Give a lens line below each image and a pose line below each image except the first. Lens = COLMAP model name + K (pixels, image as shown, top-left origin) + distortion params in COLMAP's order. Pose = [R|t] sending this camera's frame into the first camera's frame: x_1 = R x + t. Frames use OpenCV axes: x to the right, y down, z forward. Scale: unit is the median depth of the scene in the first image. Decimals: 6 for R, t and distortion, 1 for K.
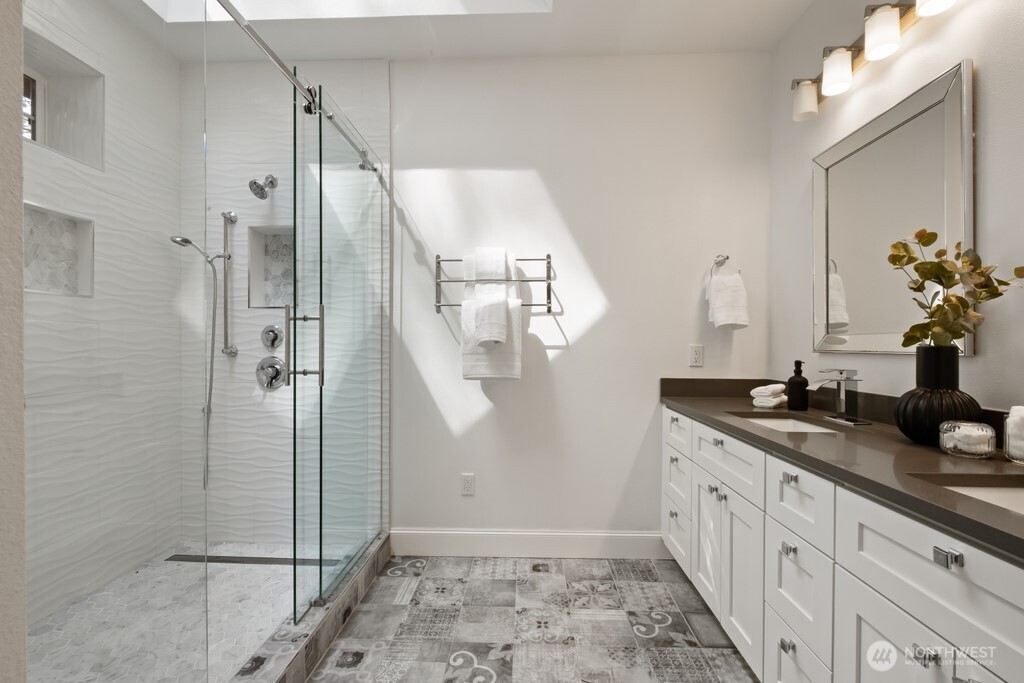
lens RADIAL K [[459.3, 0, 505.2], [0, 459.3, 348.2], [0, 0, 1]] dist [0.001876, 0.000278]
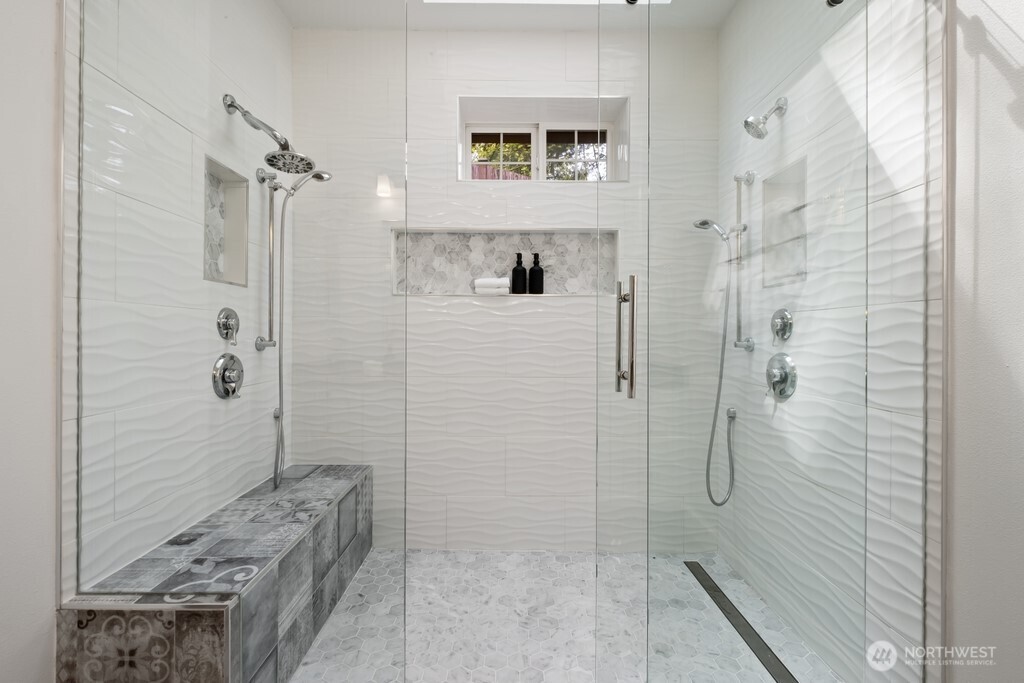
lens RADIAL K [[447.6, 0, 513.3], [0, 447.6, 338.0], [0, 0, 1]] dist [-0.002039, -0.000524]
pose [[0.058803, -0.002272, -0.998267, 0.162834], [-0.009169, 0.999954, -0.002816, 0.000159], [0.998227, 0.009319, 0.058780, 0.551998]]
